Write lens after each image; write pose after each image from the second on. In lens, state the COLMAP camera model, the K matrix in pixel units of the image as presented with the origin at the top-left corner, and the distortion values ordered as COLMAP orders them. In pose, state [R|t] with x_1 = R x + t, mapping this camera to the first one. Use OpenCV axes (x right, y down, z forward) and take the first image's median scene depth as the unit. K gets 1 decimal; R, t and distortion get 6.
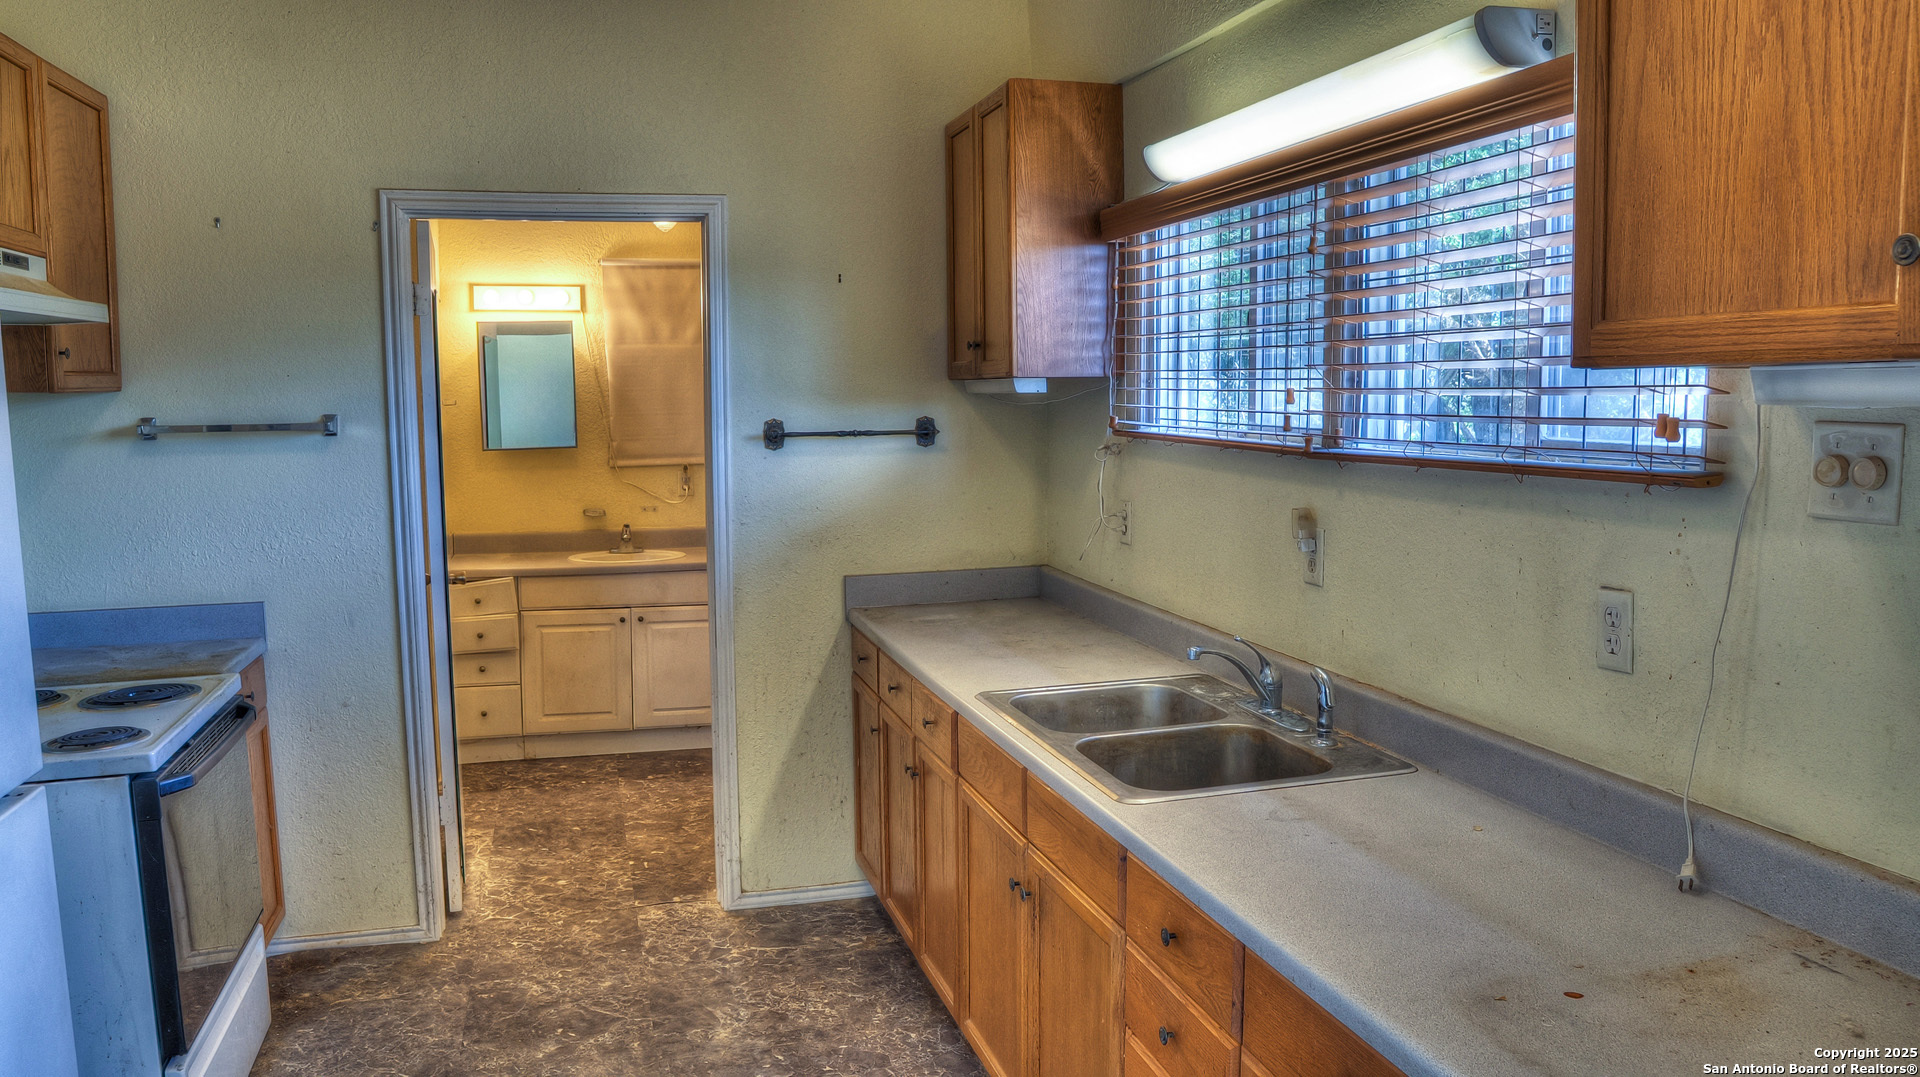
lens RADIAL K [[1351.8, 0, 967.6], [0, 1351.8, 538.6], [0, 0, 1]] dist [-0.091792, 0.049073]
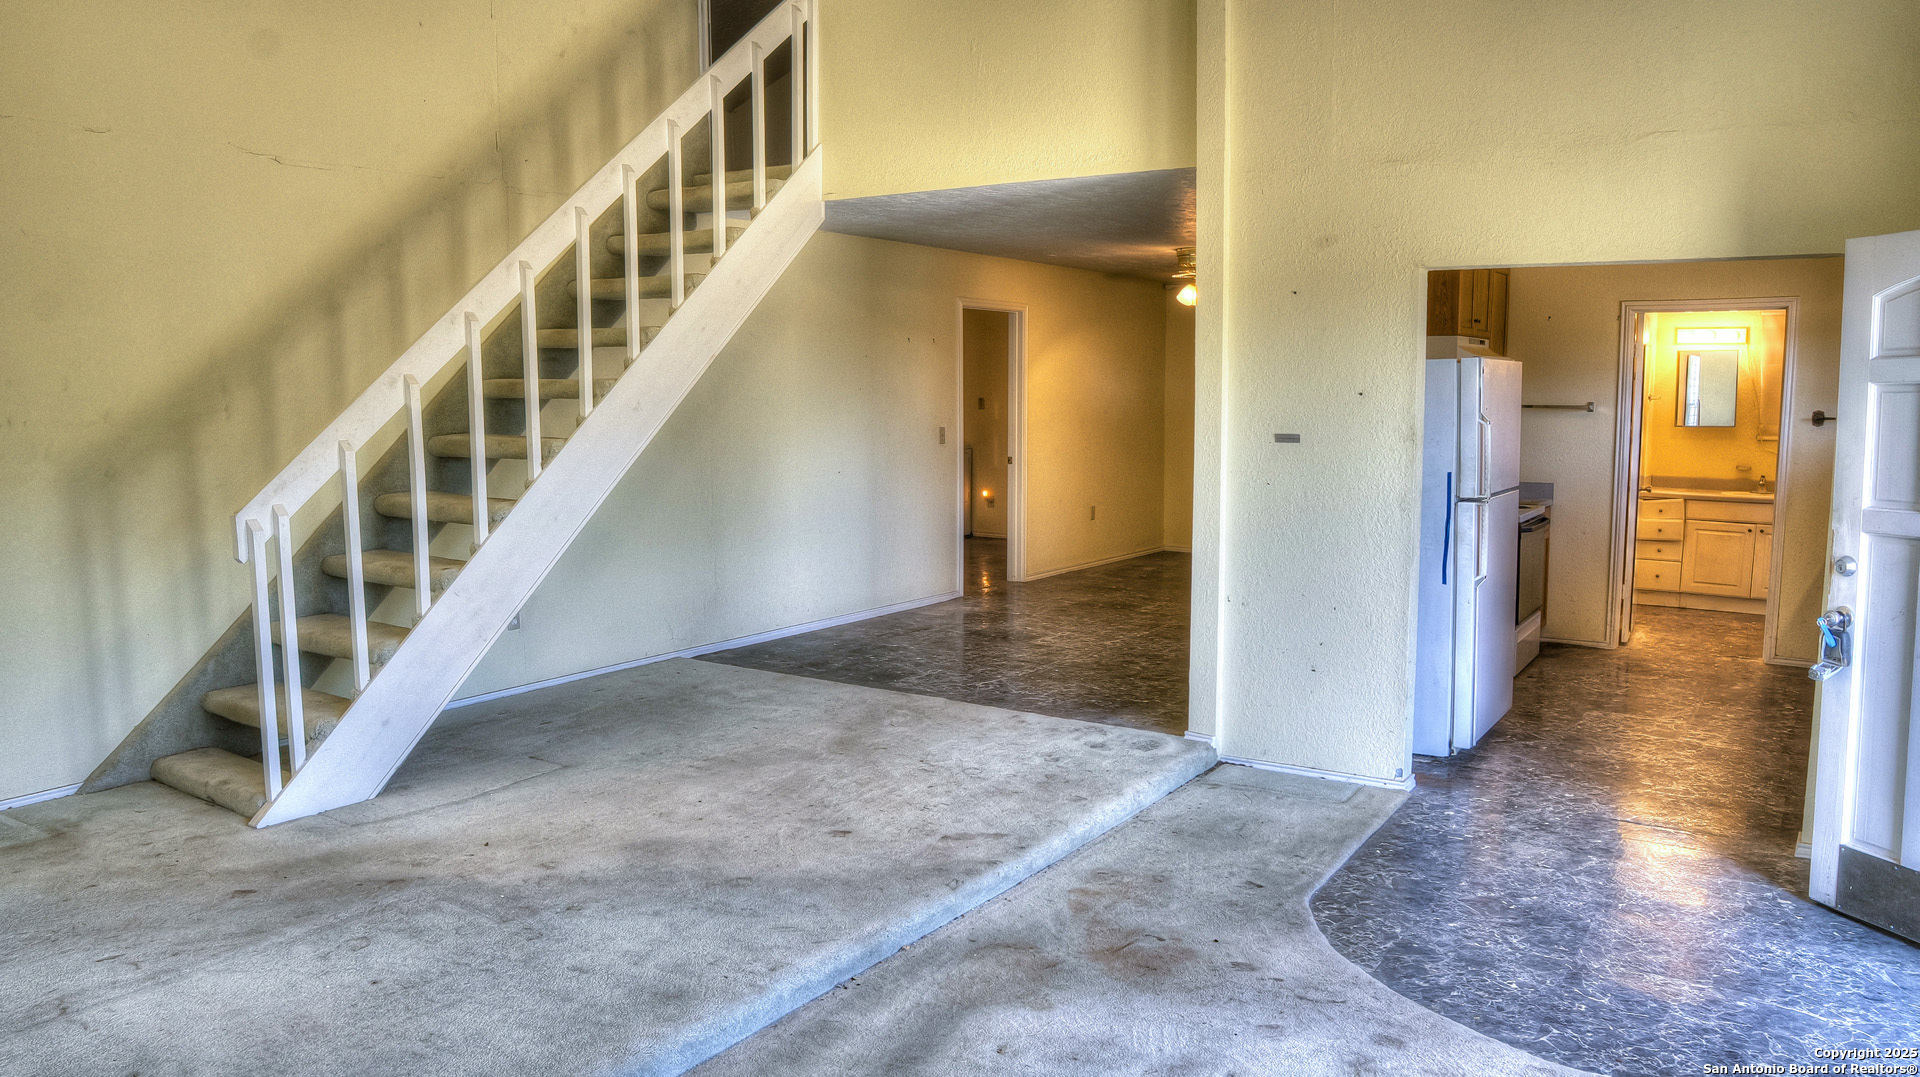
lens RADIAL K [[1351.8, 0, 964.7], [0, 1351.8, 544.8], [0, 0, 1]] dist [-0.091792, 0.049073]
pose [[0.641805, 0.094544, -0.761018, 0.565860], [-0.085540, 0.995004, 0.051473, 0.121183], [0.762083, 0.032062, 0.646686, -1.243415]]
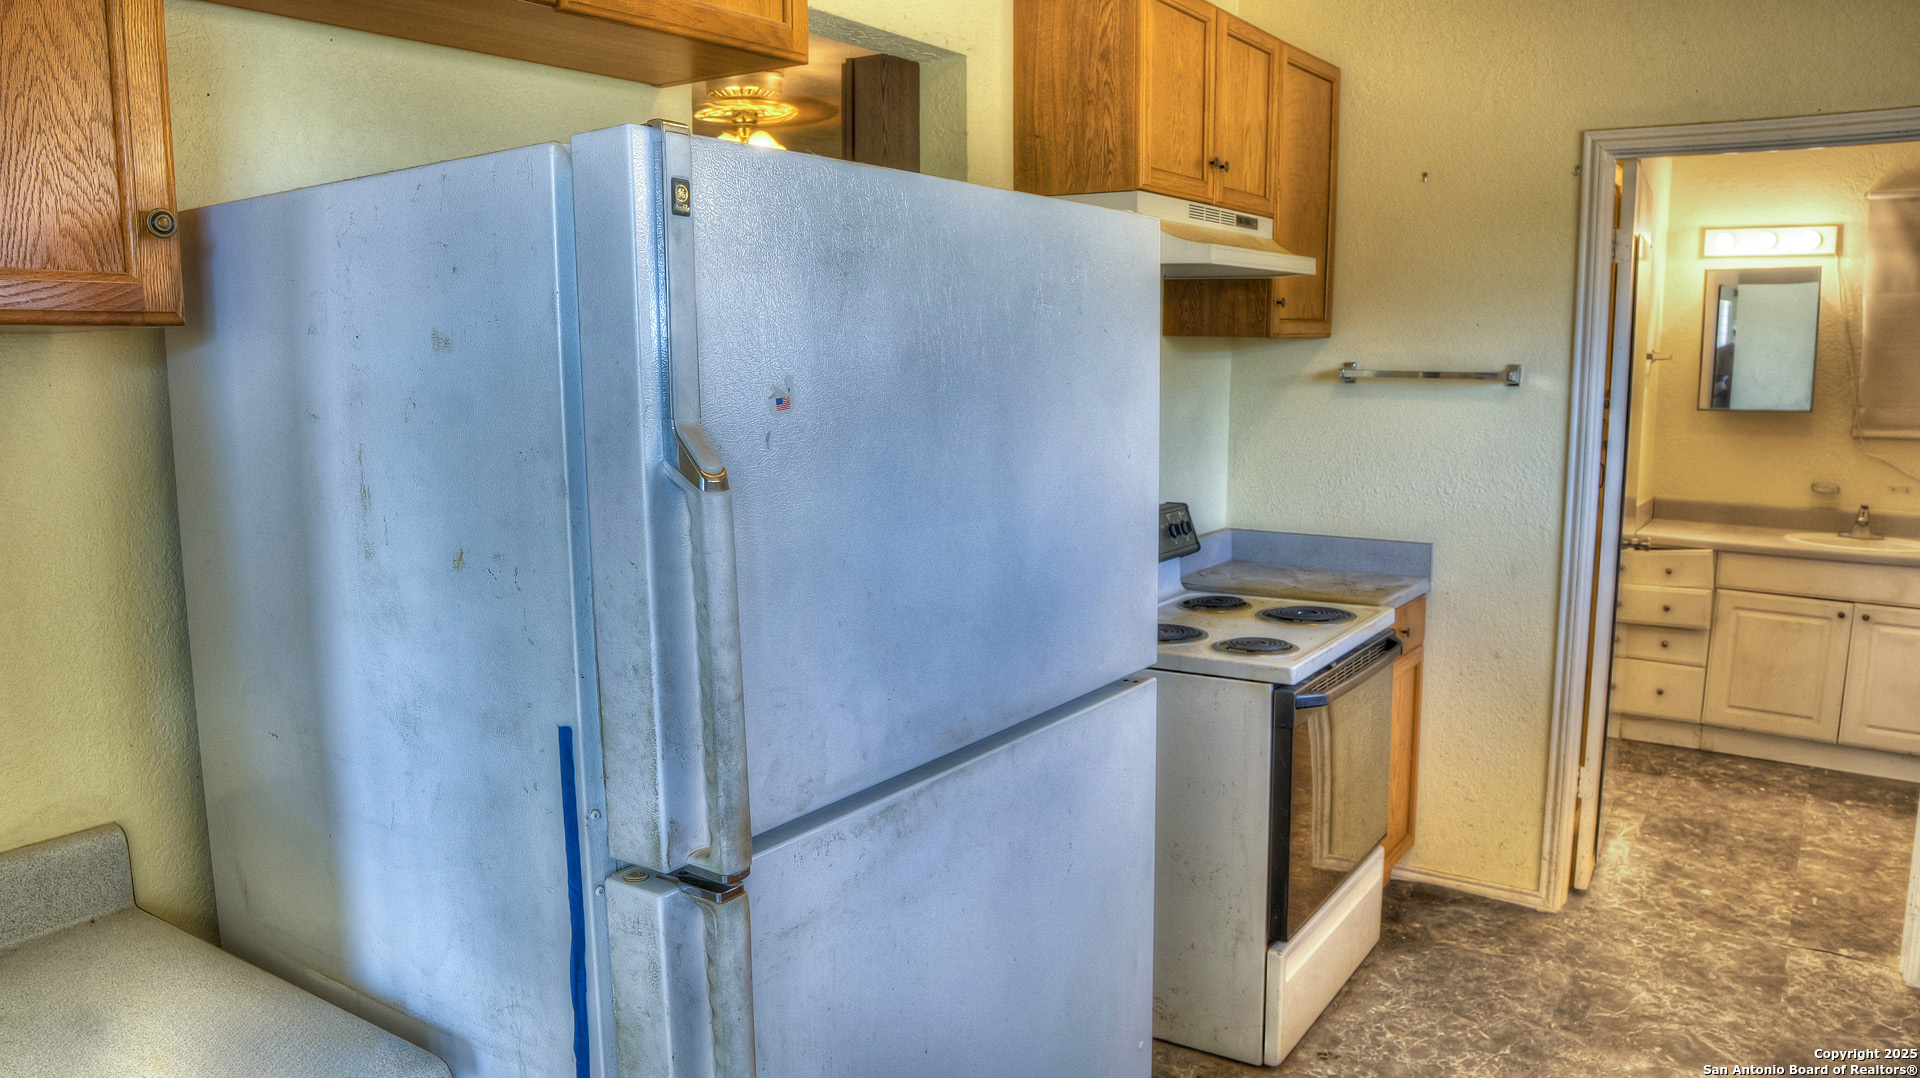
lens RADIAL K [[1351.8, 0, 948.0], [0, 1351.8, 537.7], [0, 0, 1]] dist [-0.091792, 0.049073]
pose [[0.629874, 0.115929, -0.767997, 0.031690], [-0.088915, 0.993060, 0.076978, -0.003746], [0.771591, 0.019800, 0.635810, 0.040478]]
